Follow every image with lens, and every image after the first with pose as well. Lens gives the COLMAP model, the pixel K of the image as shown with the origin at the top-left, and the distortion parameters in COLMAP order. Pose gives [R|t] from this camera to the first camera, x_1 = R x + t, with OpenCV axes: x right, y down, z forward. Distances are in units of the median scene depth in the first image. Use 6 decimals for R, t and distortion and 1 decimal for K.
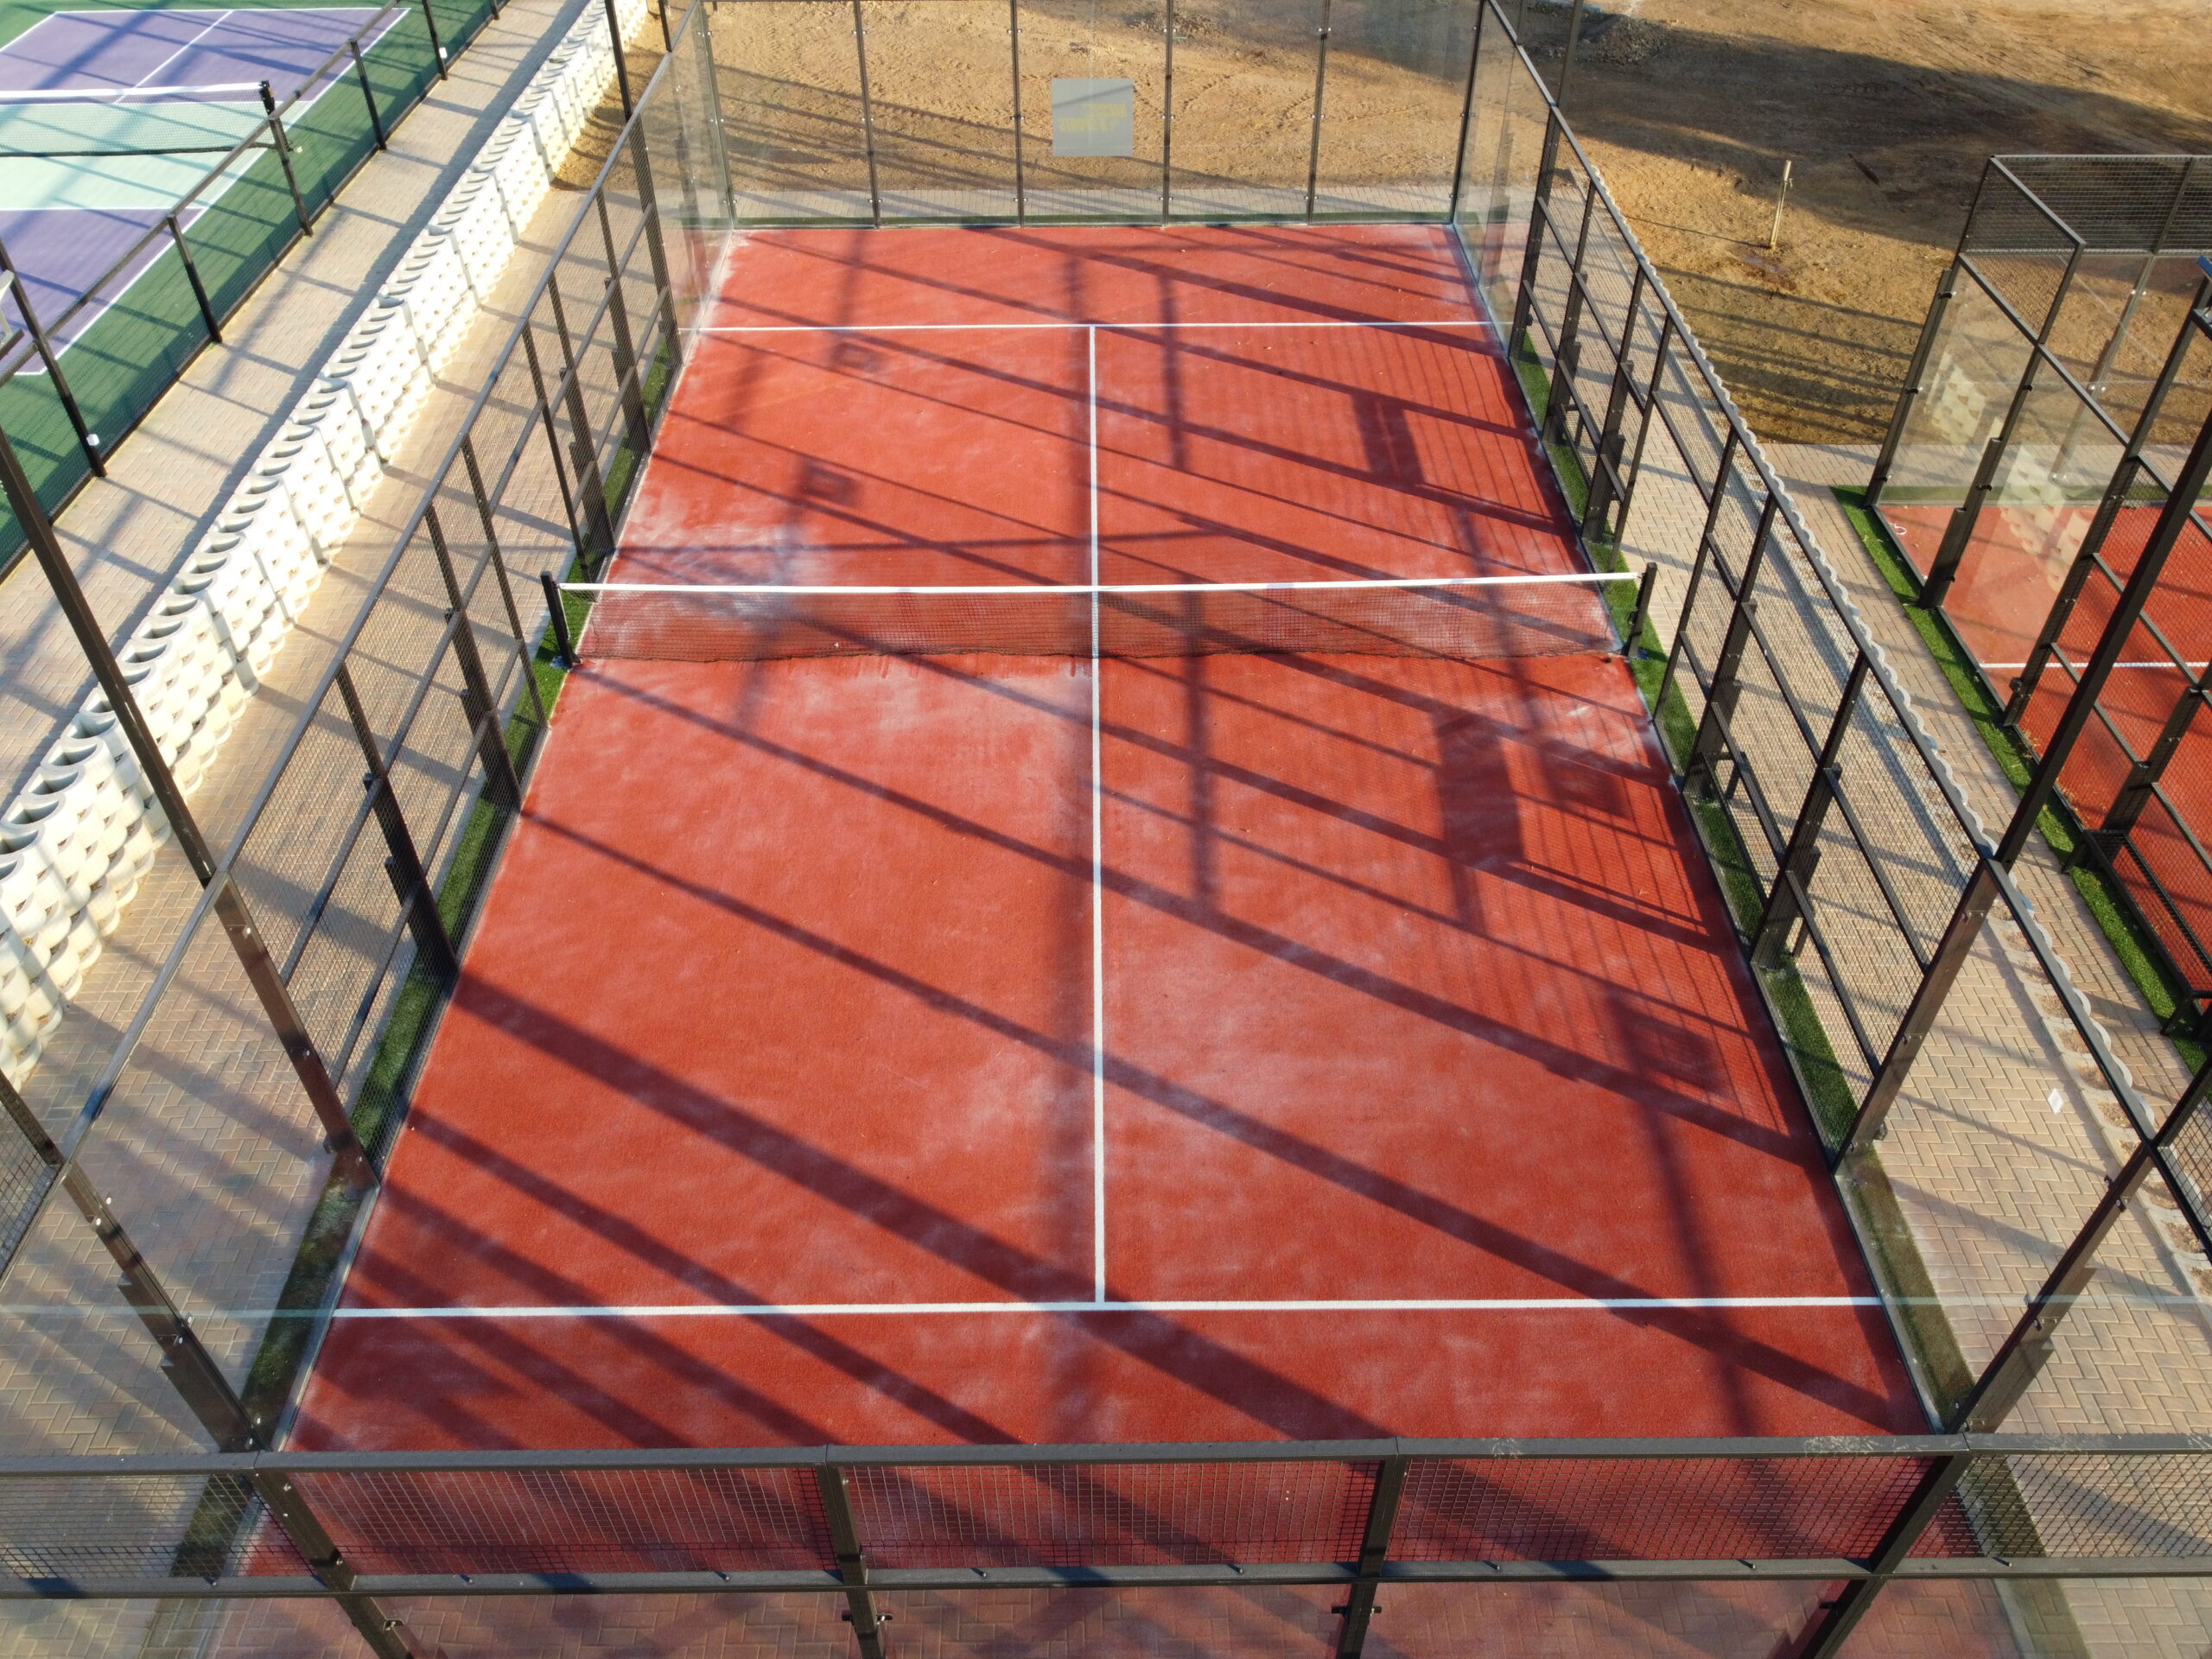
lens RADIAL K [[1676.3, 0, 1104.1], [0, 1676.3, 832.8], [0, 0, 1]] dist [-0.010307, 0.006059]
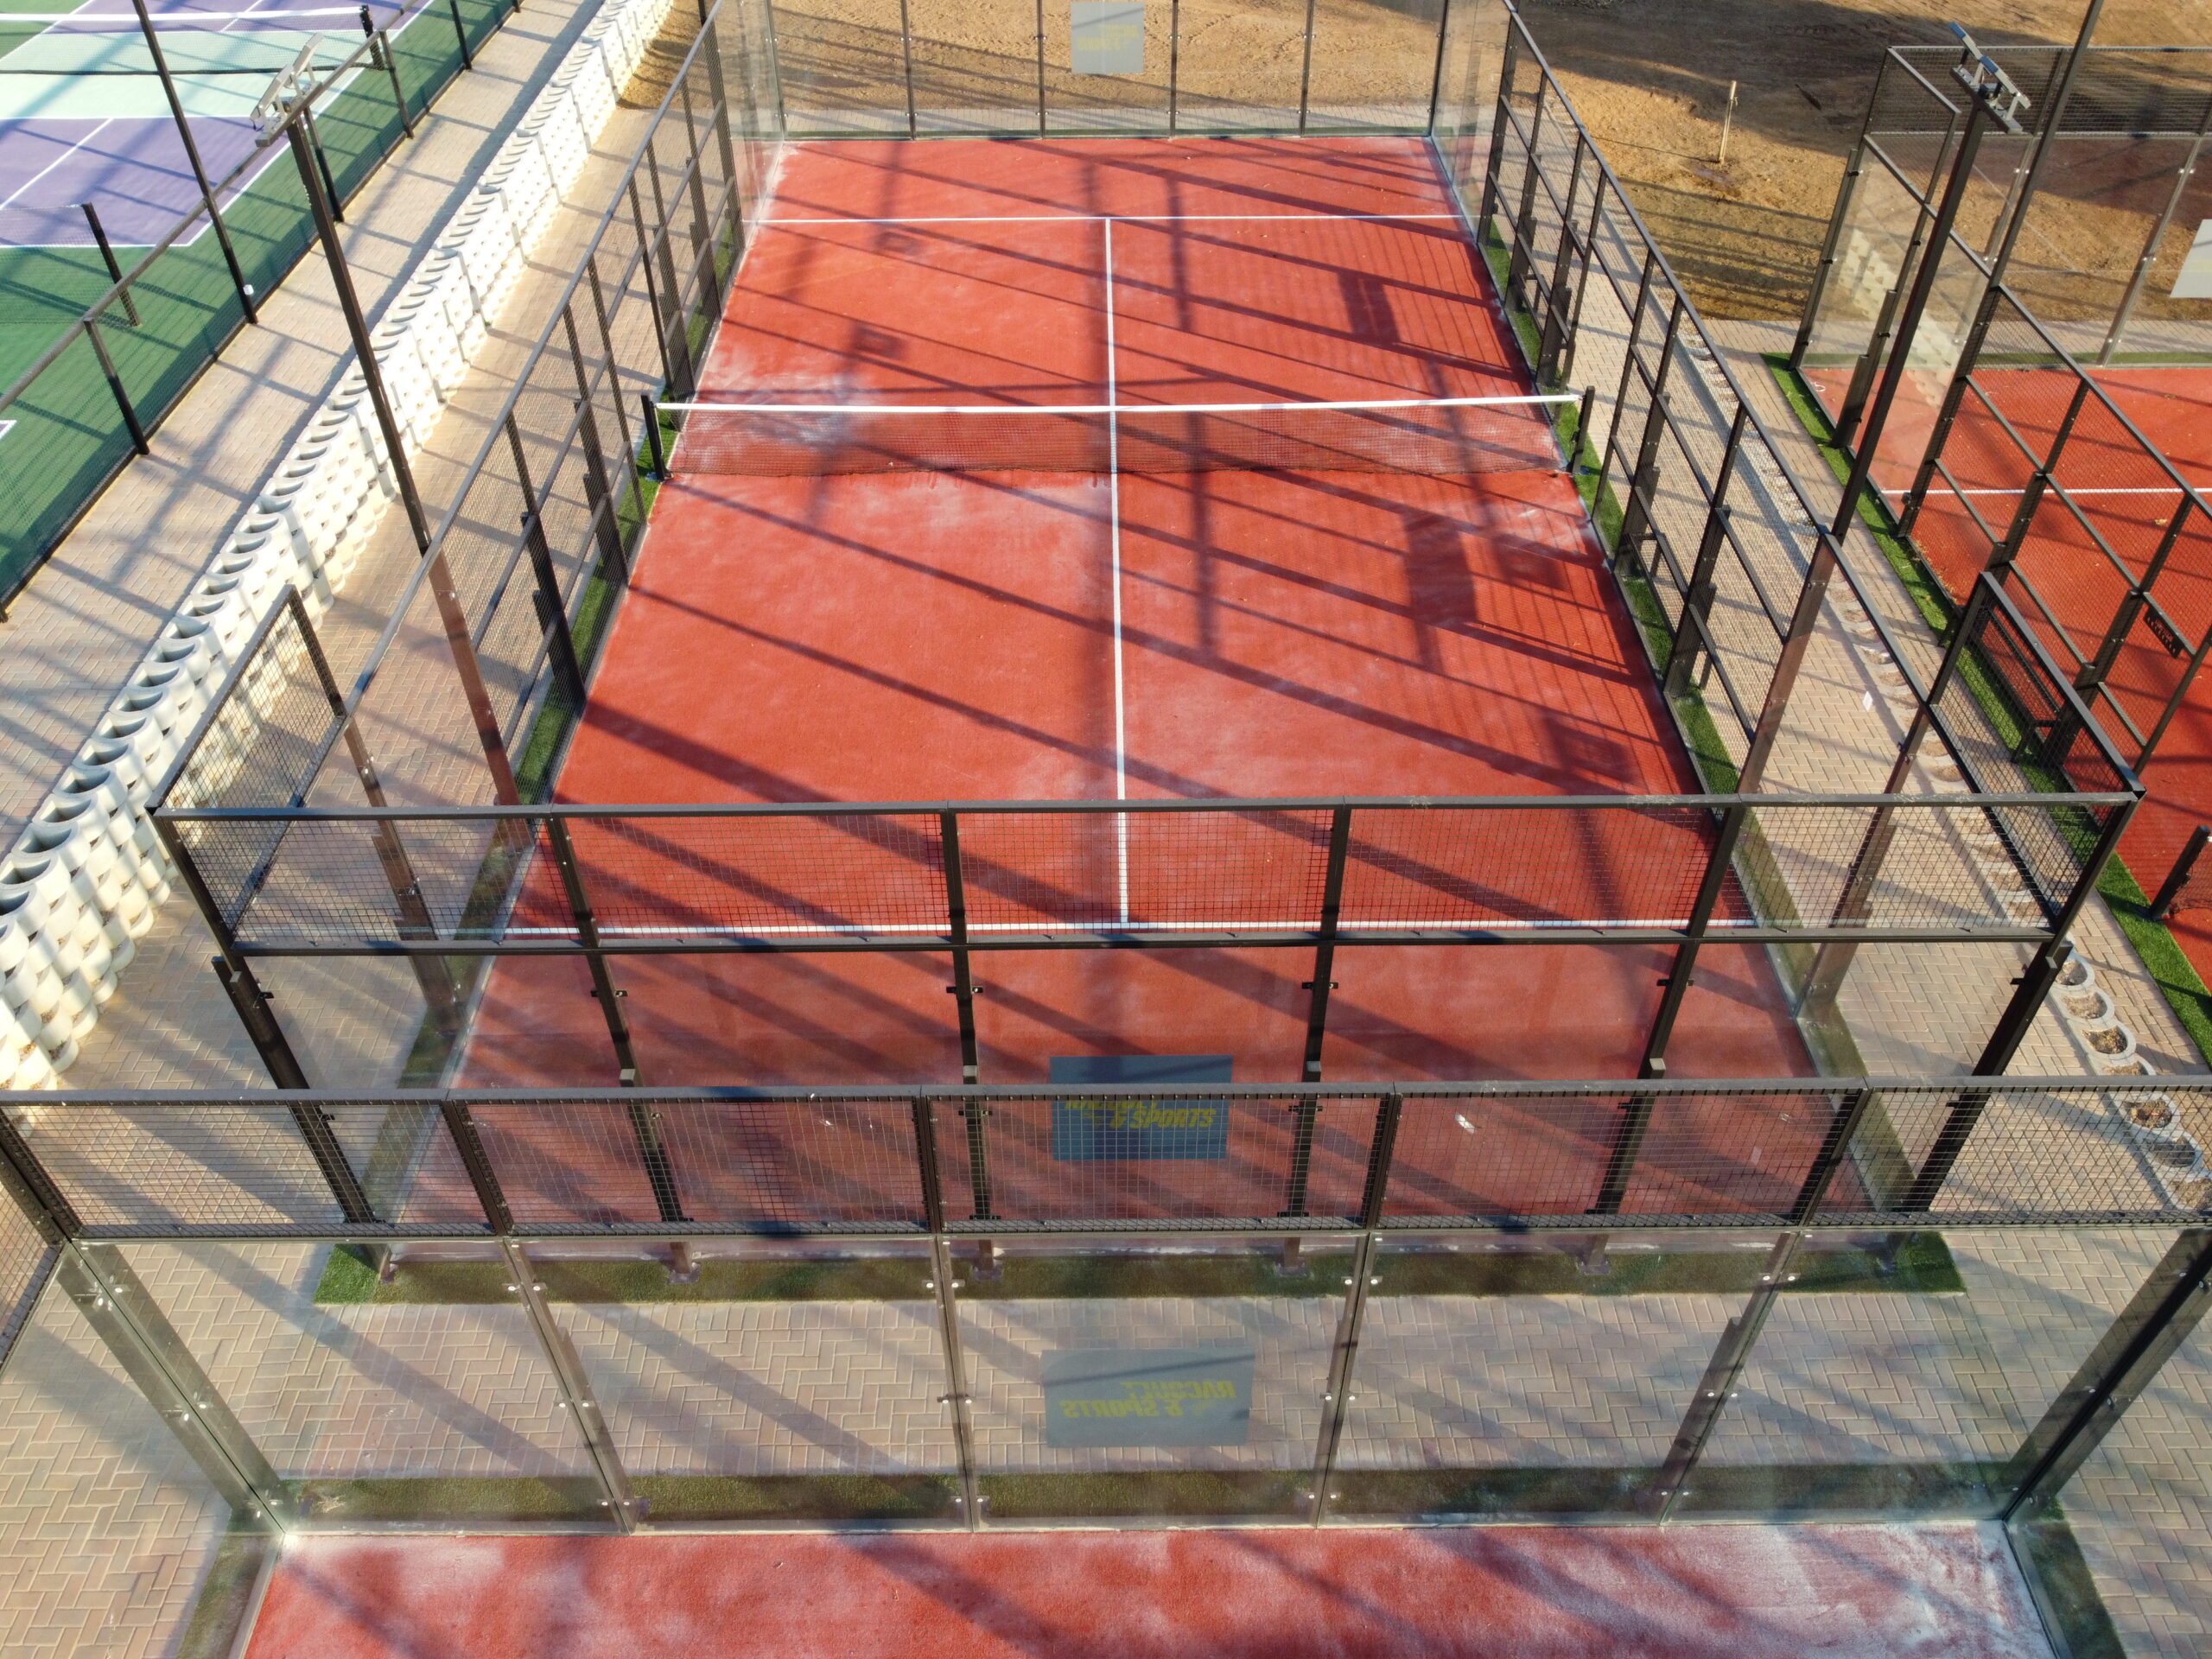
lens RADIAL K [[1676.3, 0, 1108.2], [0, 1676.3, 829.2], [0, 0, 1]] dist [-0.010307, 0.006059]
pose [[1.000000, -0.000528, 0.000656, -0.009310], [0.000529, 0.999997, -0.002241, 0.134378], [-0.000655, 0.002241, 0.999997, -0.150161]]
